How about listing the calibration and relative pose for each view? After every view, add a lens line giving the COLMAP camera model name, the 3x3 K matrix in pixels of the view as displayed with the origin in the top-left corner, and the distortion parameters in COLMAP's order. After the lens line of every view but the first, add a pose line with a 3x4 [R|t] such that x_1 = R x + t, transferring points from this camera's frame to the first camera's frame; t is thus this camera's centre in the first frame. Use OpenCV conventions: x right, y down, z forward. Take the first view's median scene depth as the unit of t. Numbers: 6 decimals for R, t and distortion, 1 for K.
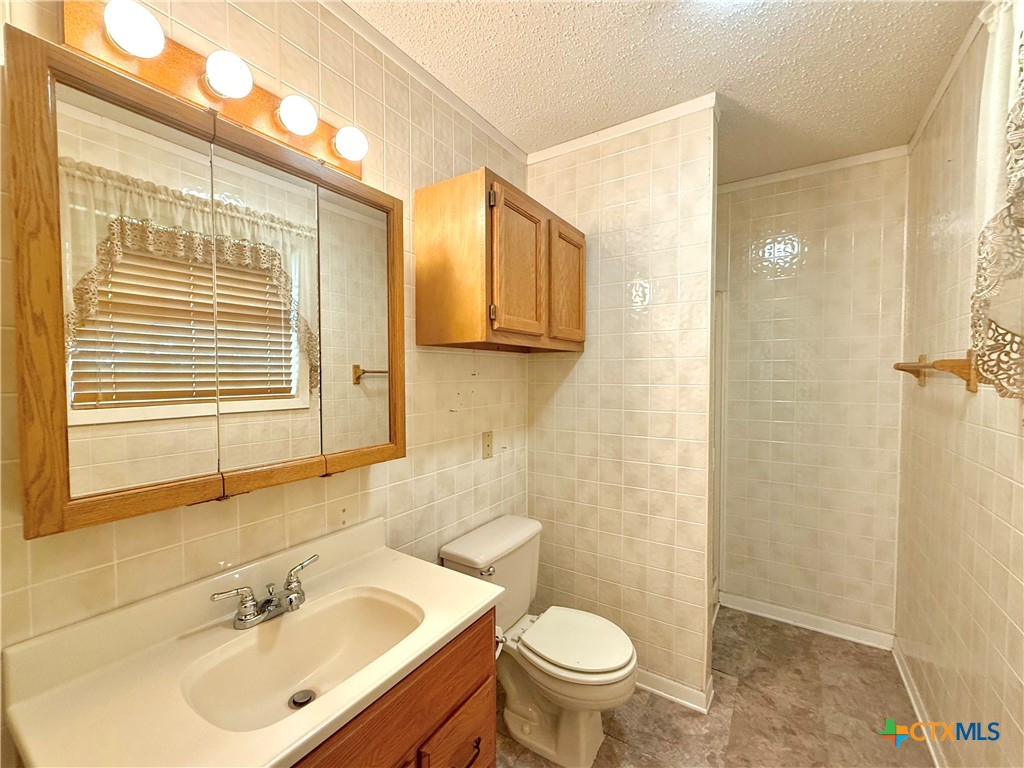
lens RADIAL K [[406.0, 0, 529.7], [0, 406.0, 386.0], [0, 0, 1]] dist [0.001020, -0.000715]
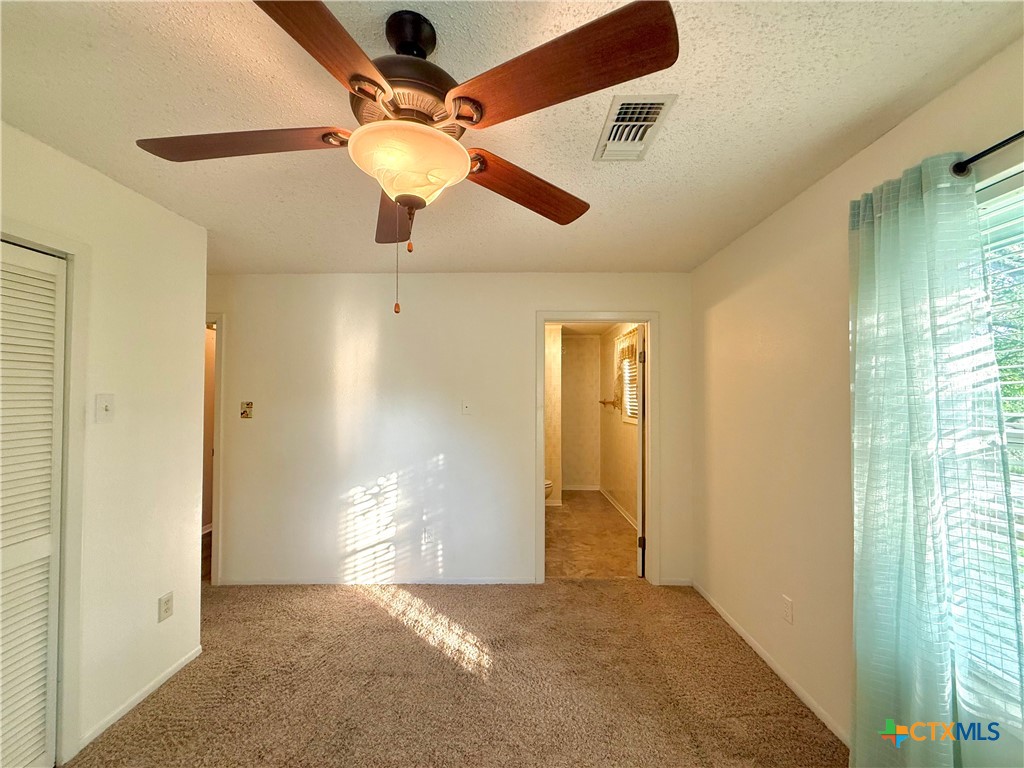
lens RADIAL K [[406.0, 0, 504.0], [0, 406.0, 386.0], [0, 0, 1]] dist [0.001020, -0.000715]
pose [[0.848235, 0.020828, 0.529211, -1.767017], [0.007669, 0.998639, -0.051596, -0.012071], [-0.529565, 0.047824, 0.846920, -1.642358]]
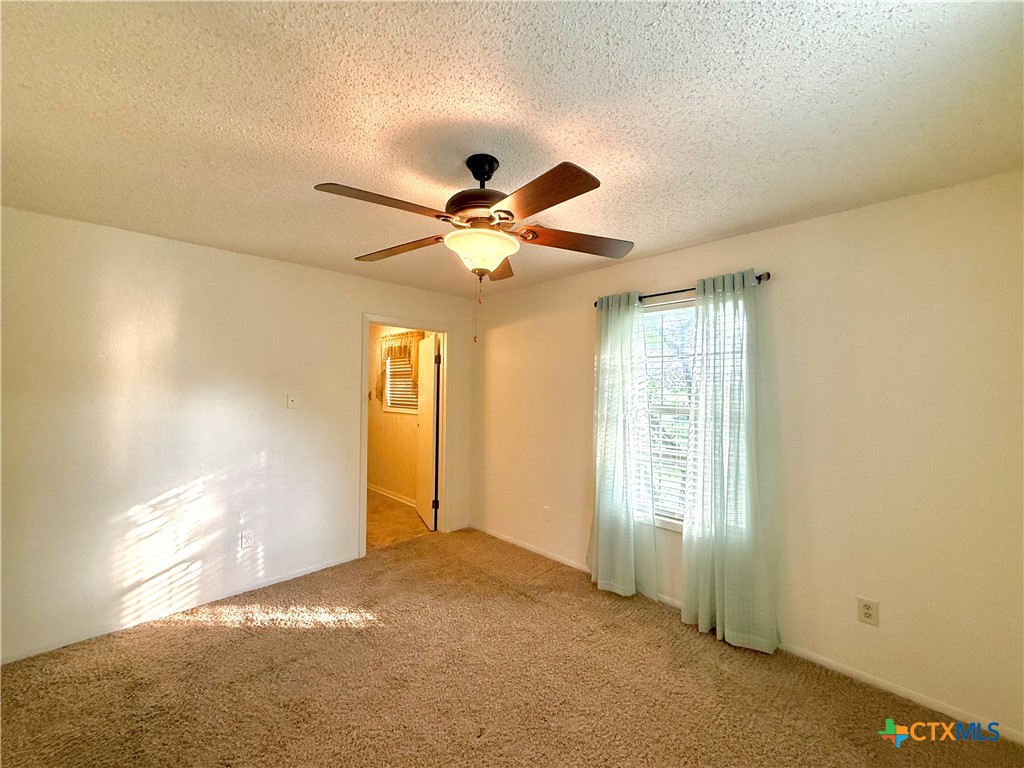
lens RADIAL K [[406.0, 0, 508.2], [0, 406.0, 386.1], [0, 0, 1]] dist [0.001020, -0.000715]
pose [[0.232357, 0.014169, 0.972527, -2.504035], [0.014555, 0.999731, -0.018043, -0.032031], [-0.972522, 0.018348, 0.232088, -1.334108]]
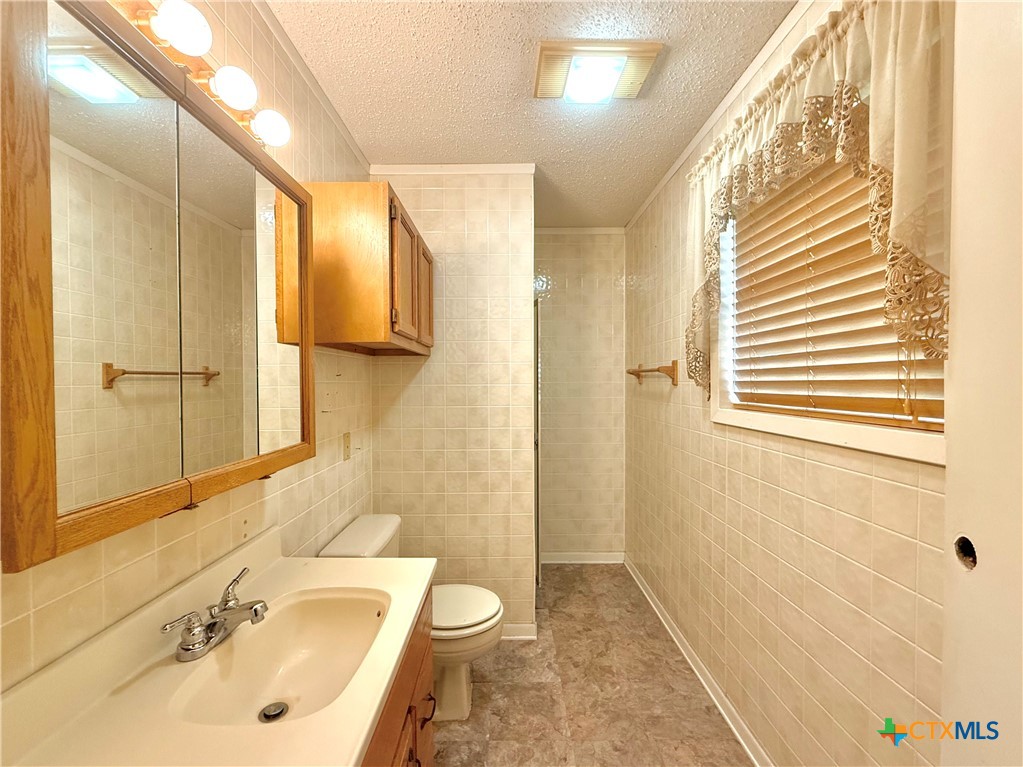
lens RADIAL K [[405.6, 0, 507.0], [0, 405.6, 385.2], [0, 0, 1]] dist [0.001020, -0.000715]
pose [[0.845190, -0.006153, 0.534431, -0.316799], [0.017348, 0.999723, -0.015924, 0.020210], [-0.534184, 0.022730, 0.845062, -0.052905]]
